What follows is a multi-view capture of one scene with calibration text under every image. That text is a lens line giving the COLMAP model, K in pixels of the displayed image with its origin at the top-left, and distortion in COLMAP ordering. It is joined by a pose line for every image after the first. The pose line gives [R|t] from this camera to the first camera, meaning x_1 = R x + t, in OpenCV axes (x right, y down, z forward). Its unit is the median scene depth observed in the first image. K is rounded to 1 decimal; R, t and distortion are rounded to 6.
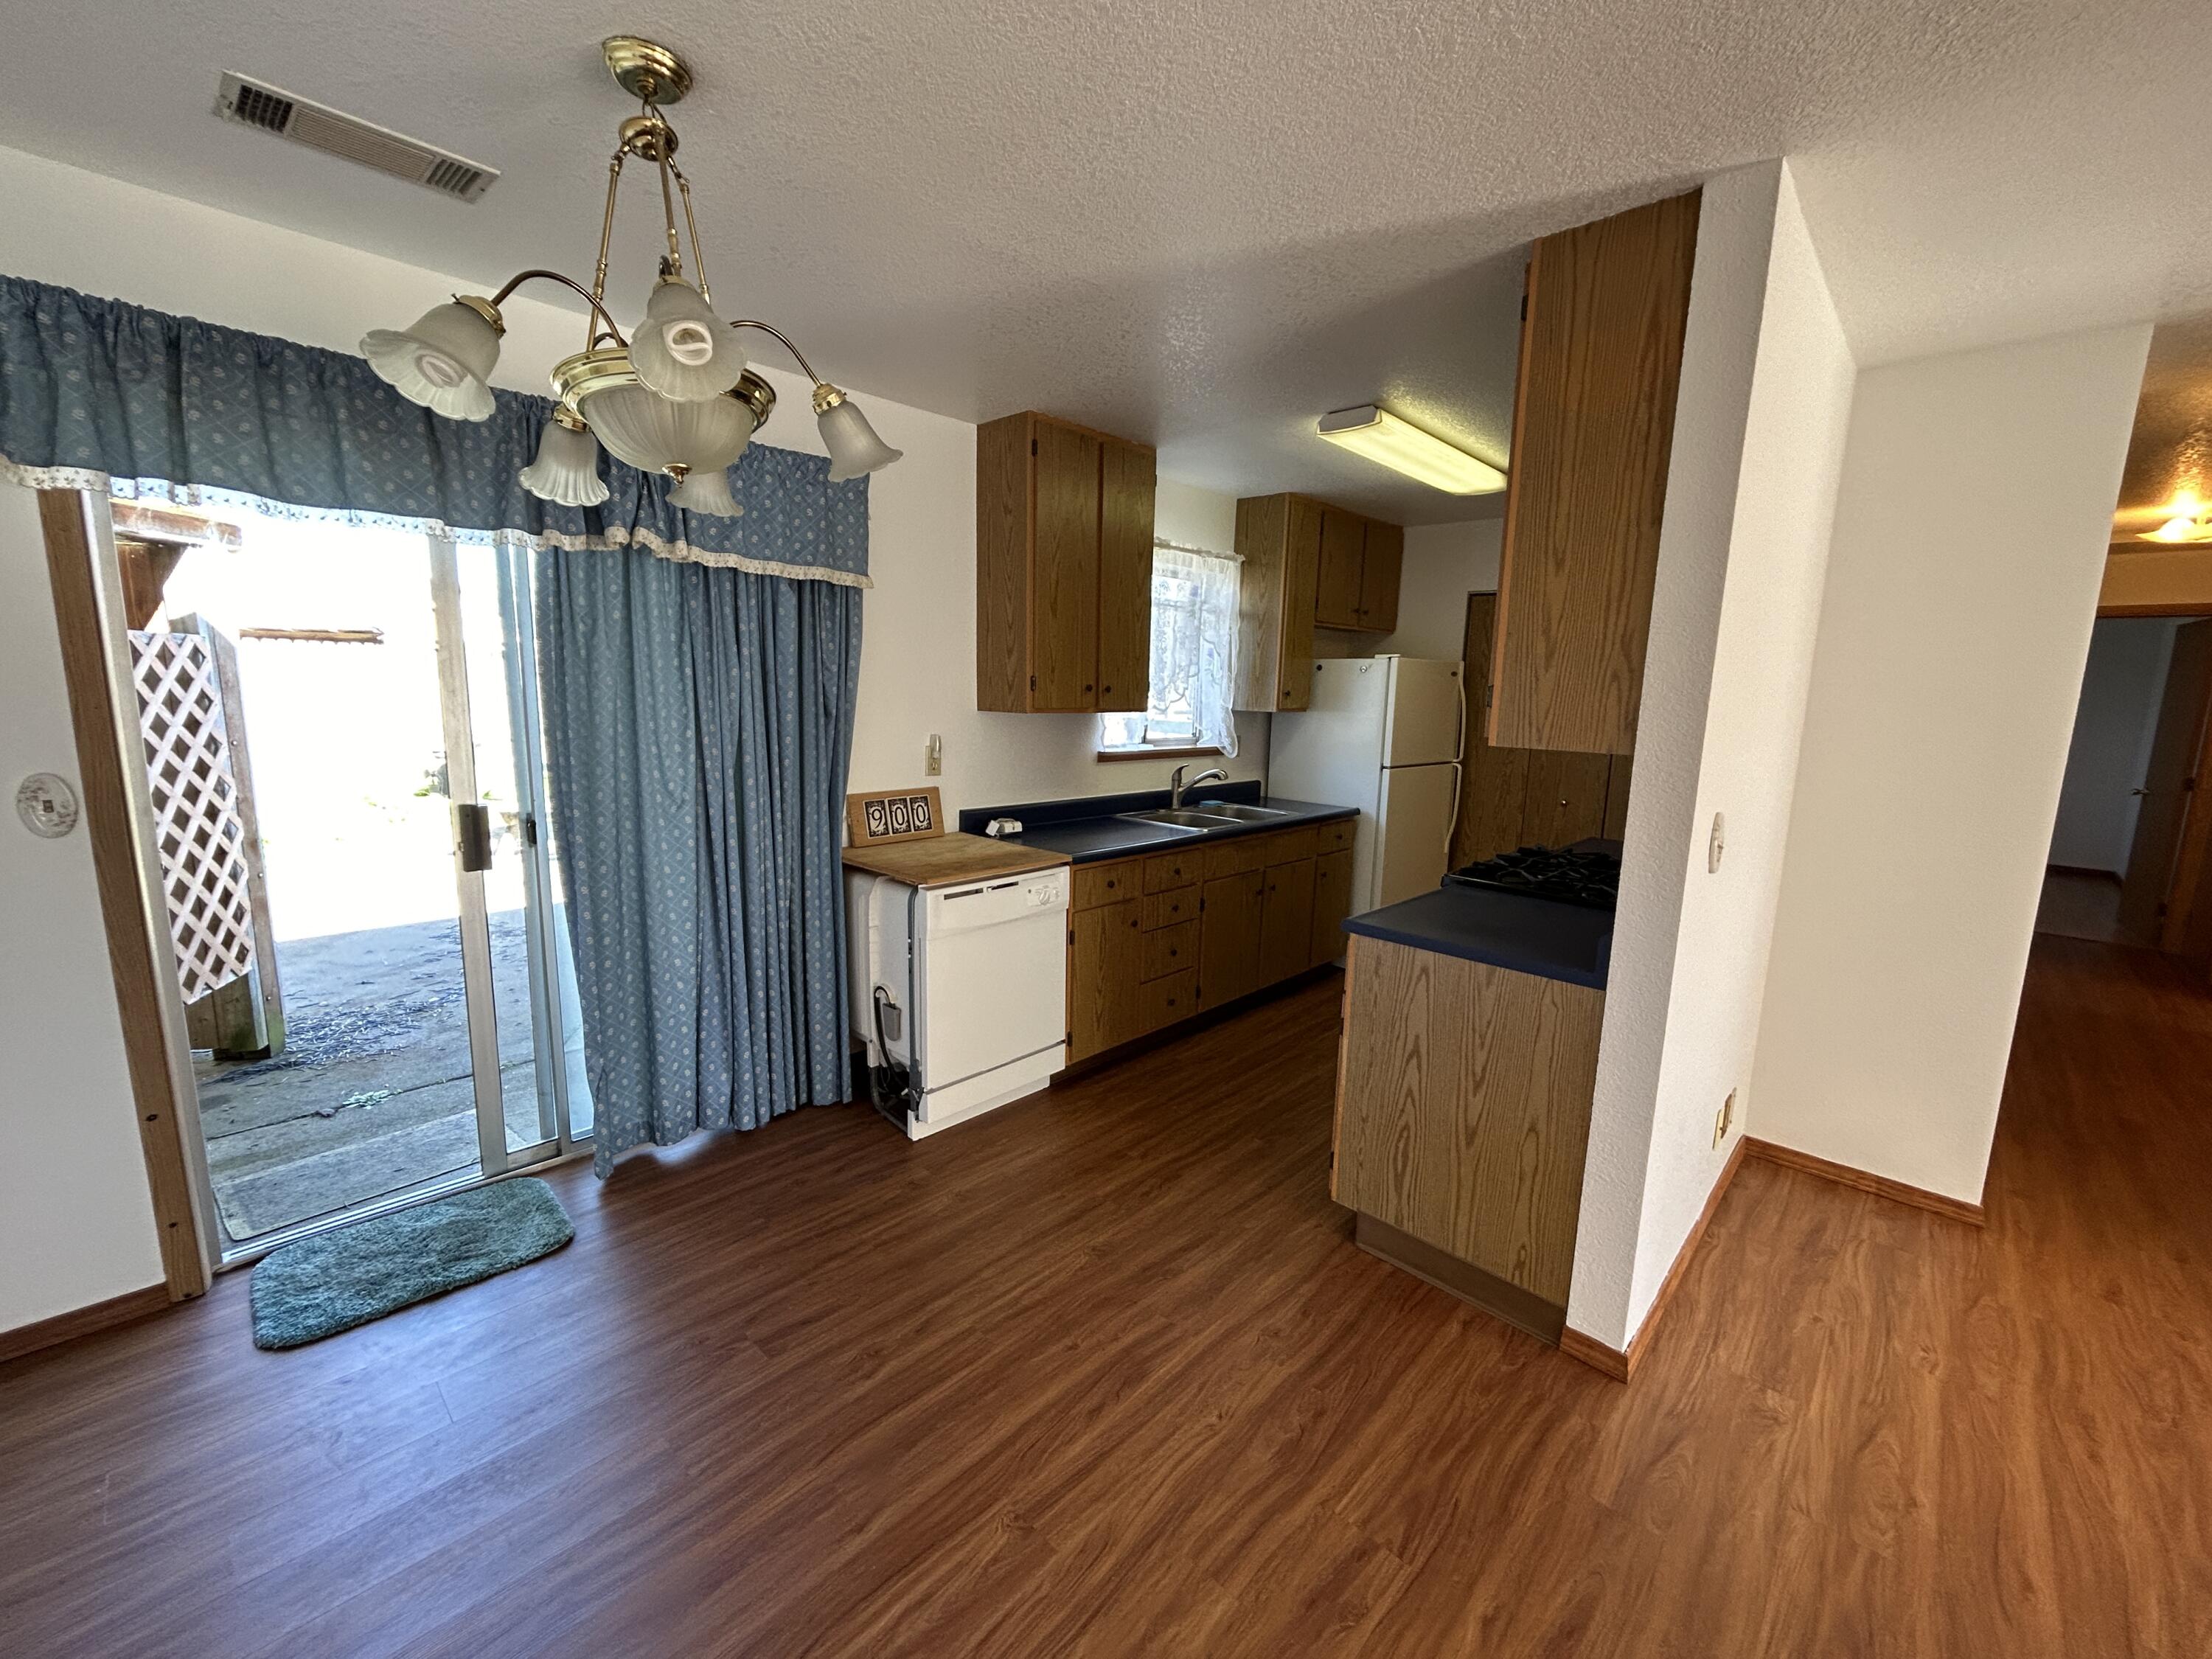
lens RADIAL K [[895.9, 0, 1108.4], [0, 895.9, 833.6], [0, 0, 1]] dist [-0.002466, 0.000001]
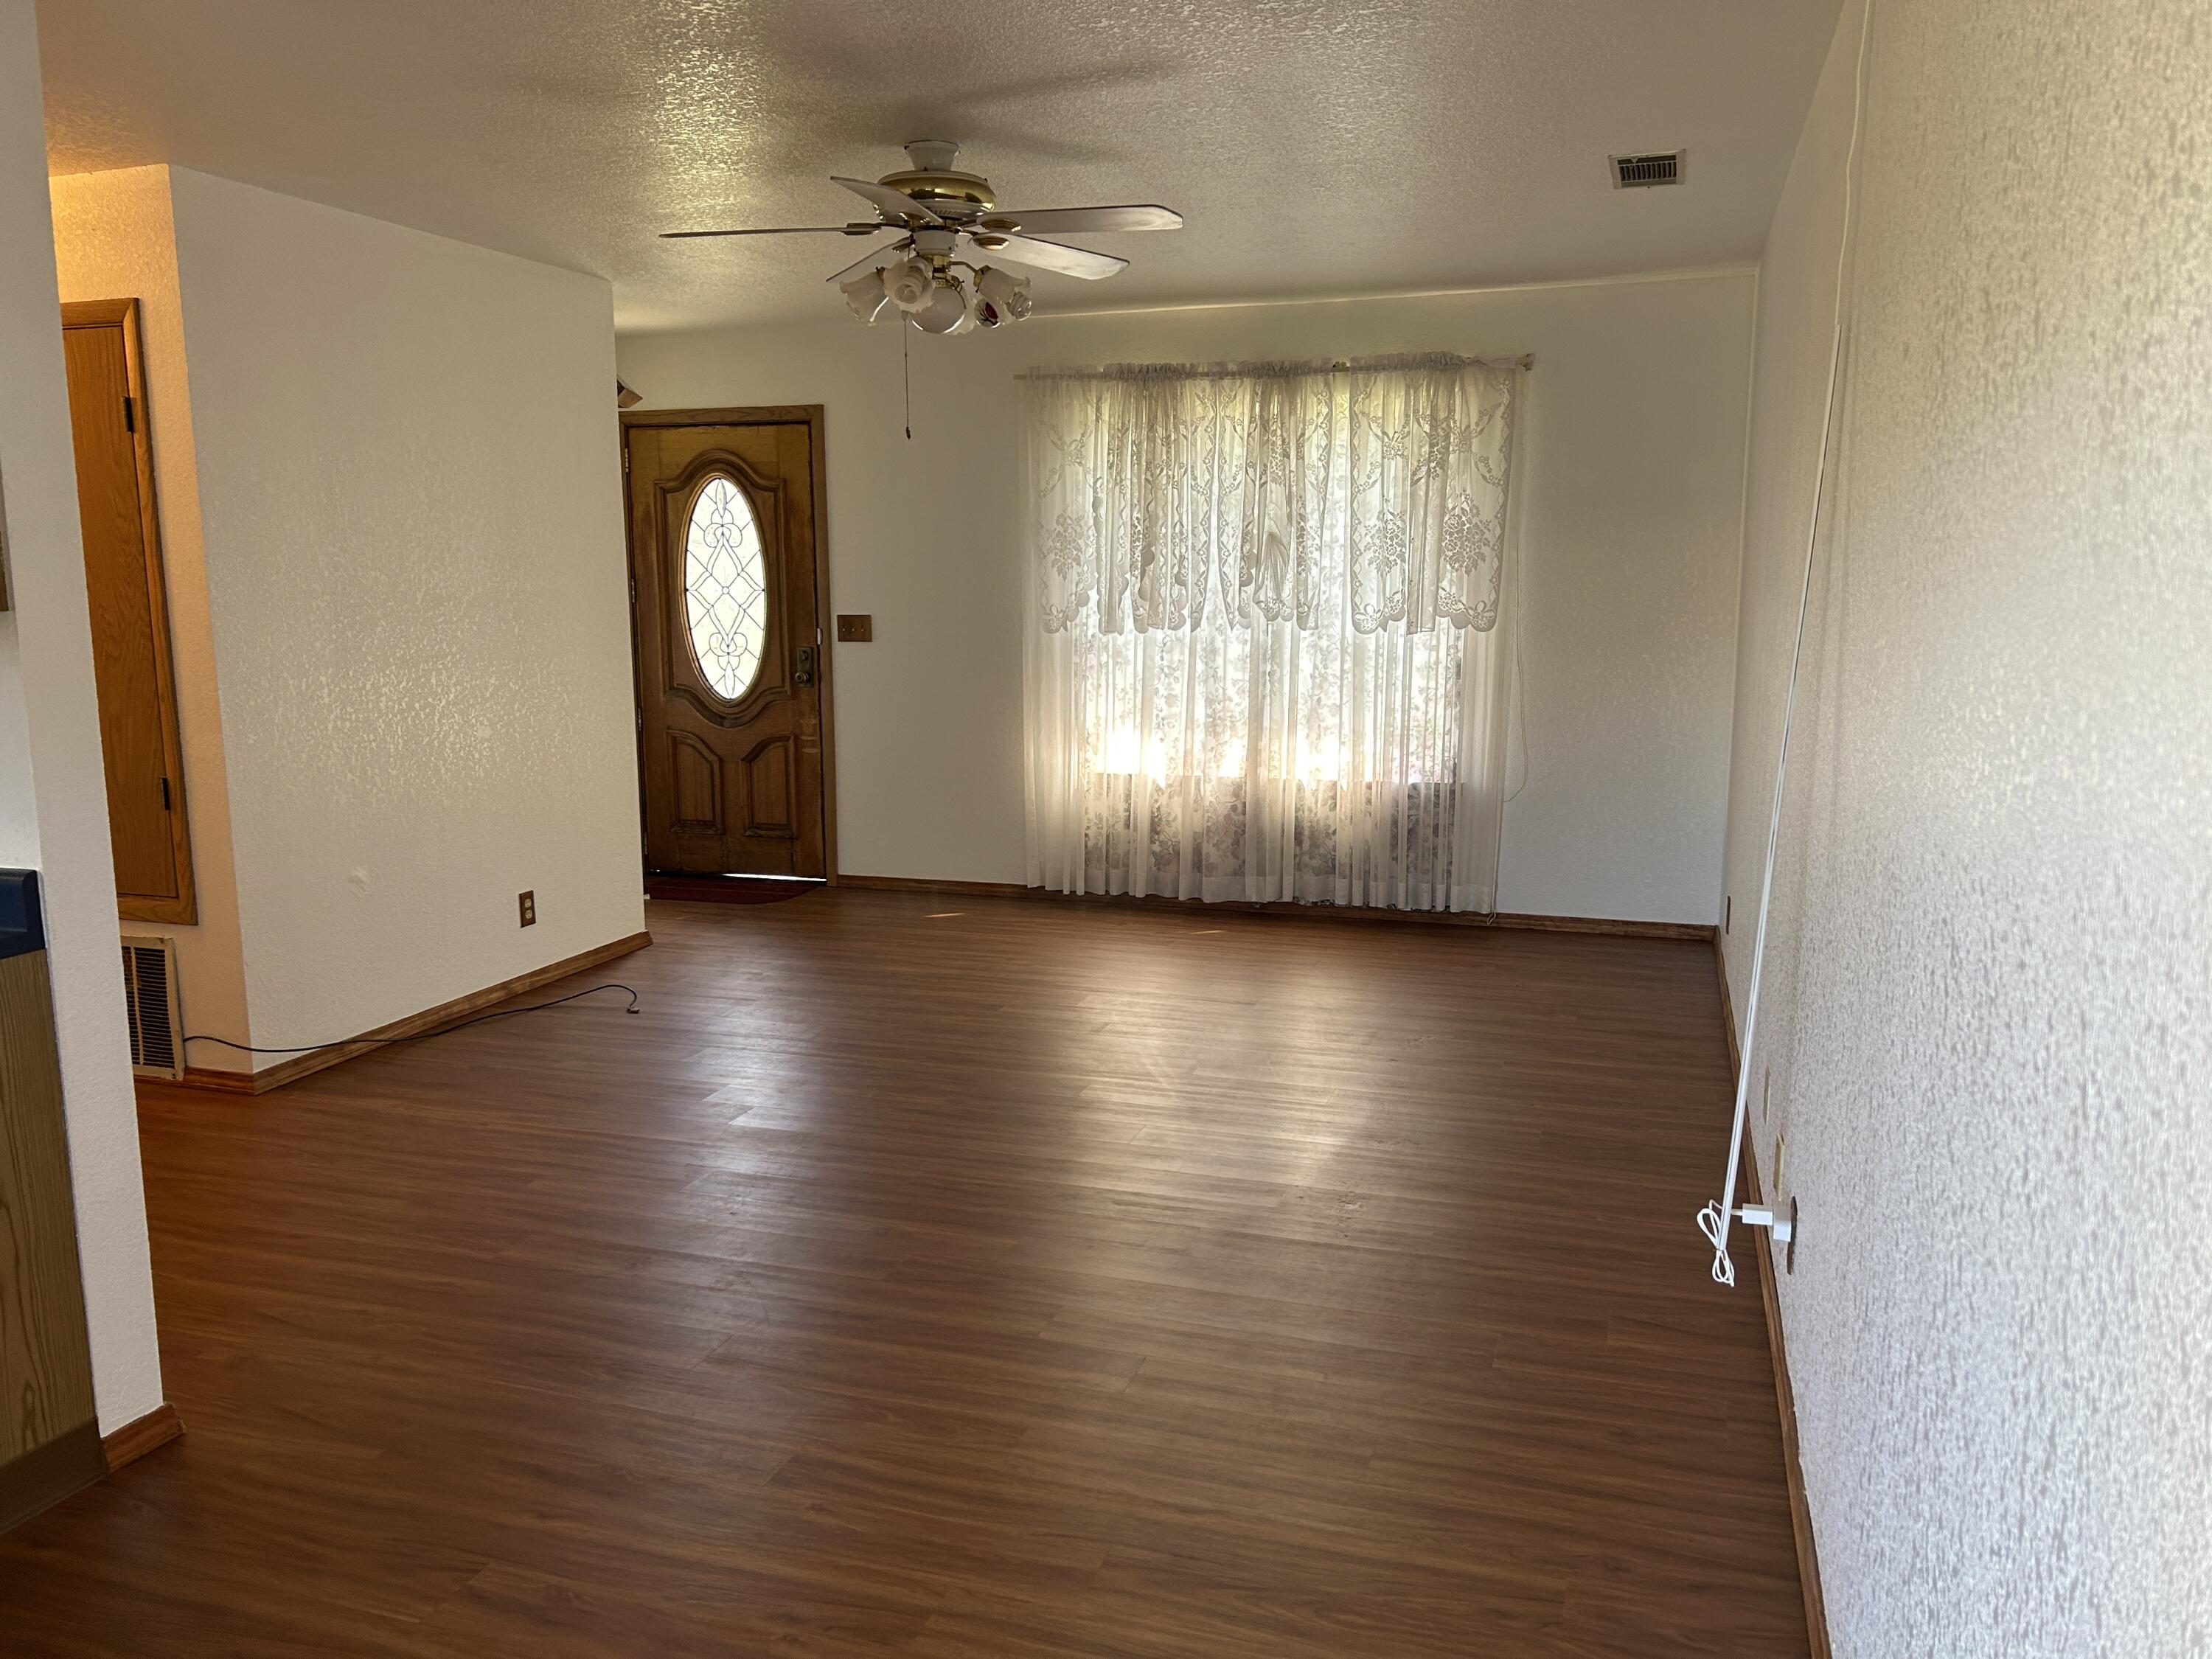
lens RADIAL K [[1662.9, 0, 1115.9], [0, 1662.9, 828.6], [0, 0, 1]] dist [0.067496, -0.073148]
pose [[-0.427065, -0.163901, 0.889242, -0.872788], [0.141436, 0.959221, 0.244725, -0.108301], [-0.893091, 0.230285, -0.386468, 0.667848]]
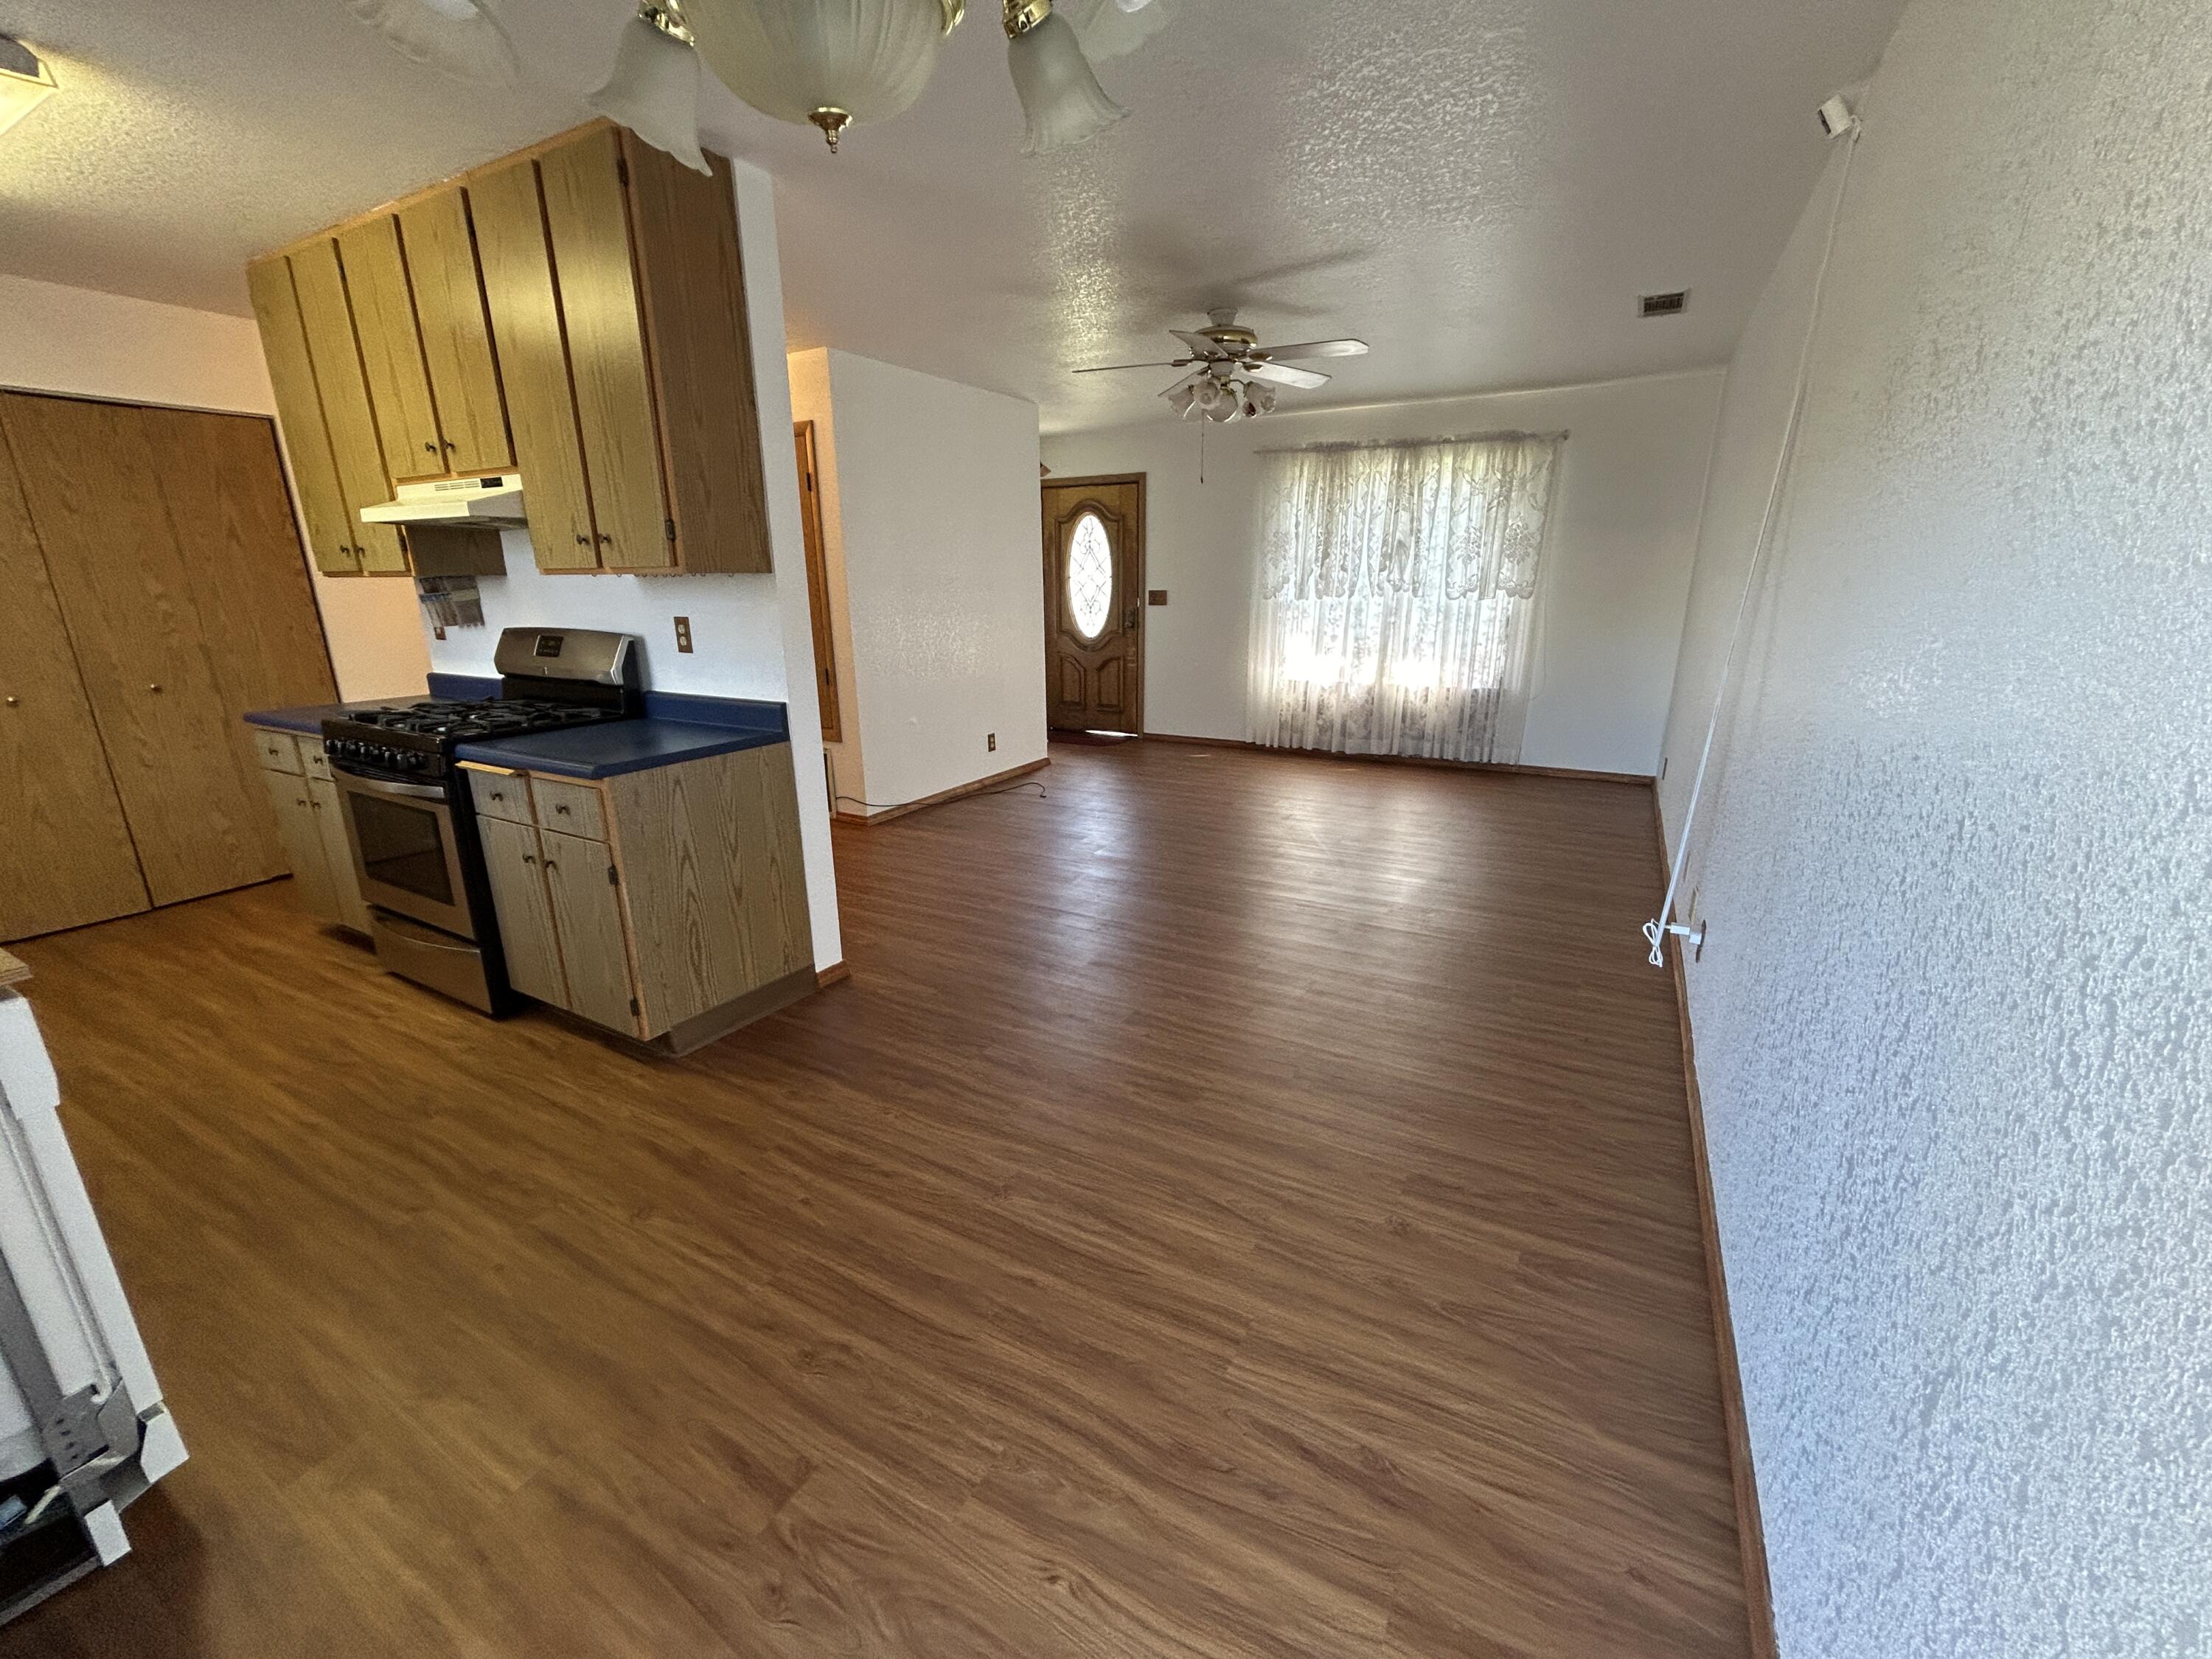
lens RADIAL K [[896.5, 0, 1104.7], [0, 896.5, 831.3], [0, 0, 1]] dist [0.000005, 0.000234]
pose [[-0.242810, -0.290020, 0.925706, -0.873827], [0.159370, 0.929372, 0.332971, -0.083085], [-0.956893, 0.228378, -0.179440, 0.725945]]
